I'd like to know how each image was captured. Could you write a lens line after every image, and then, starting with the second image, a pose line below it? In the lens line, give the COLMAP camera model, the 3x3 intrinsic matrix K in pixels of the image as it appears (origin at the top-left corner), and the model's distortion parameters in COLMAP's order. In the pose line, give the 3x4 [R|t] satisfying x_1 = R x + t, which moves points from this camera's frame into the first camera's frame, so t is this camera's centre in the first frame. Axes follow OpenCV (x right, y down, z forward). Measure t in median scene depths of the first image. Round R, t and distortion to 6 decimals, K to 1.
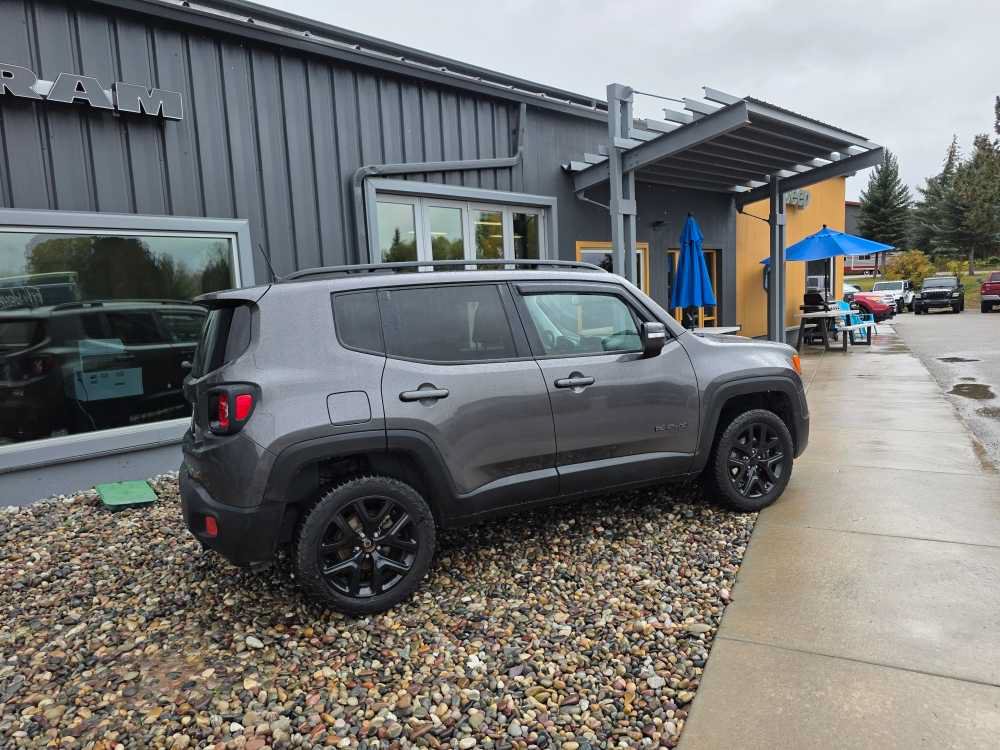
lens RADIAL K [[688.8, 0, 518.3], [0, 688.8, 368.7], [0, 0, 1]] dist [0.058716, -0.051747]
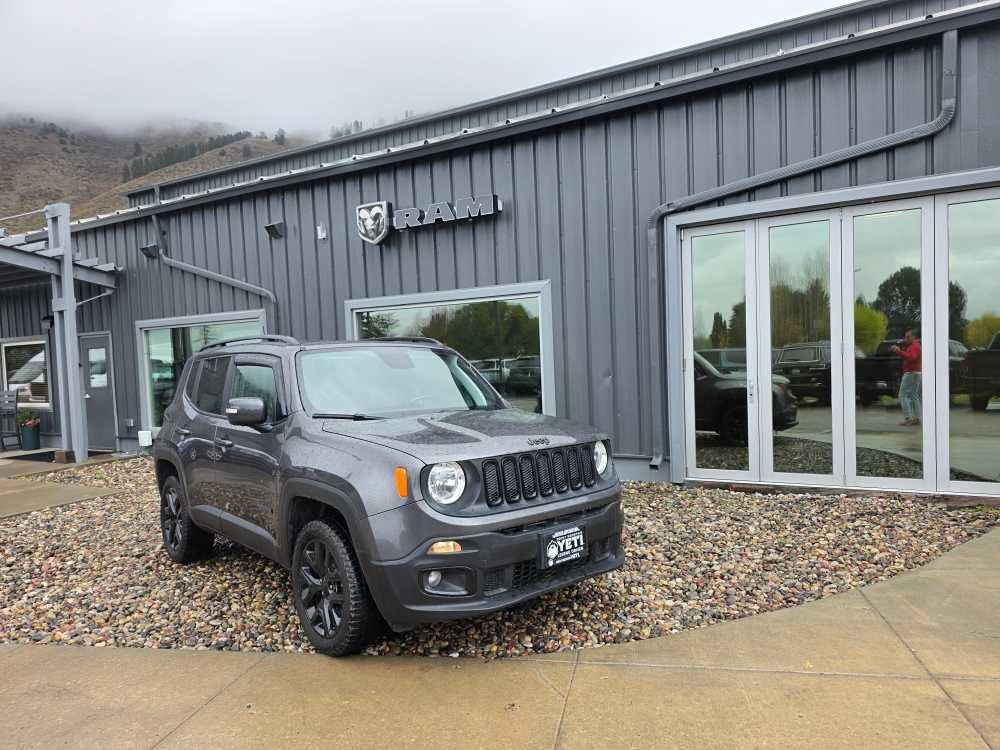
lens RADIAL K [[673.7, 0, 500.6], [0, 673.7, 384.9], [0, 0, 1]] dist [0.066216, -0.061448]
pose [[0.242172, 0.079528, -0.966968, 1.215349], [-0.070485, 0.995444, 0.064217, -0.172227], [0.967670, 0.052605, 0.246674, 1.084762]]
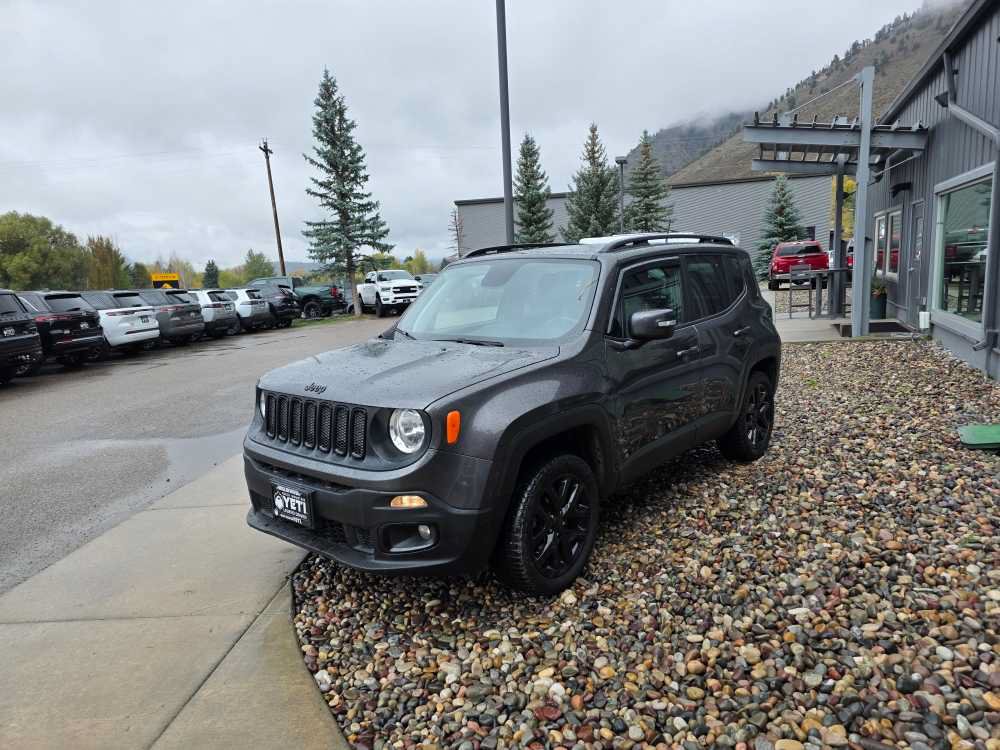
lens RADIAL K [[684.0, 0, 517.3], [0, 684.0, 379.2], [0, 0, 1]] dist [0.070849, -0.066059]
pose [[-0.916547, 0.168216, -0.362829, 0.485411], [0.070503, 0.960992, 0.267441, -0.254431], [0.393663, 0.219541, -0.892654, 2.127650]]
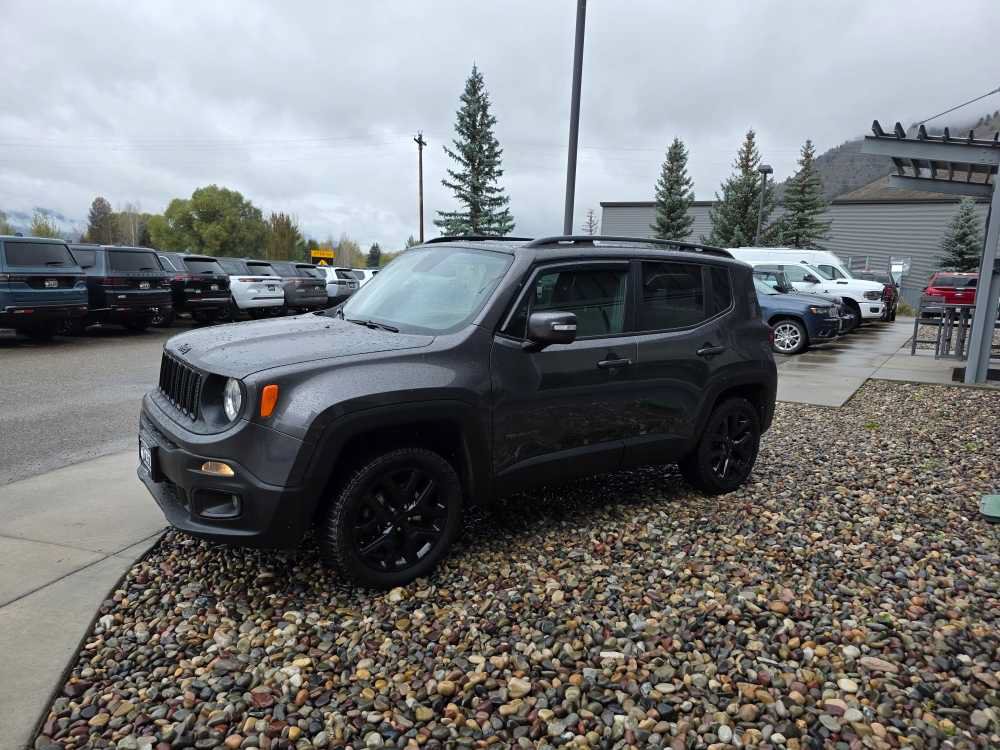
lens RADIAL K [[684.0, 0, 517.3], [0, 684.0, 379.2], [0, 0, 1]] dist [0.070849, -0.066059]
pose [[-0.985387, 0.048259, -0.163349, 0.164403], [0.004683, 0.966336, 0.257241, -0.225240], [0.170264, 0.252717, -0.952441, 2.191497]]
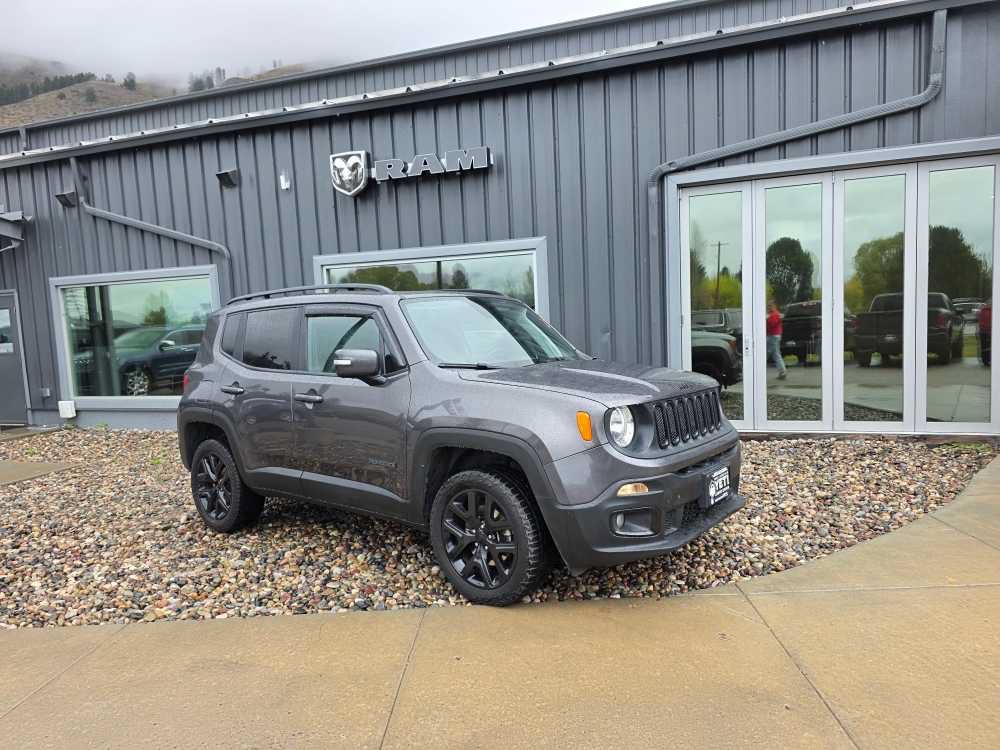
lens RADIAL K [[678.8, 0, 500.0], [0, 678.8, 375.0], [0, 0, 1]] dist [0.055102, -0.049040]
pose [[0.408798, 0.106597, -0.906378, 1.103686], [-0.068949, 0.993924, 0.085796, -0.122189], [0.910016, 0.027421, 0.413664, 0.770408]]
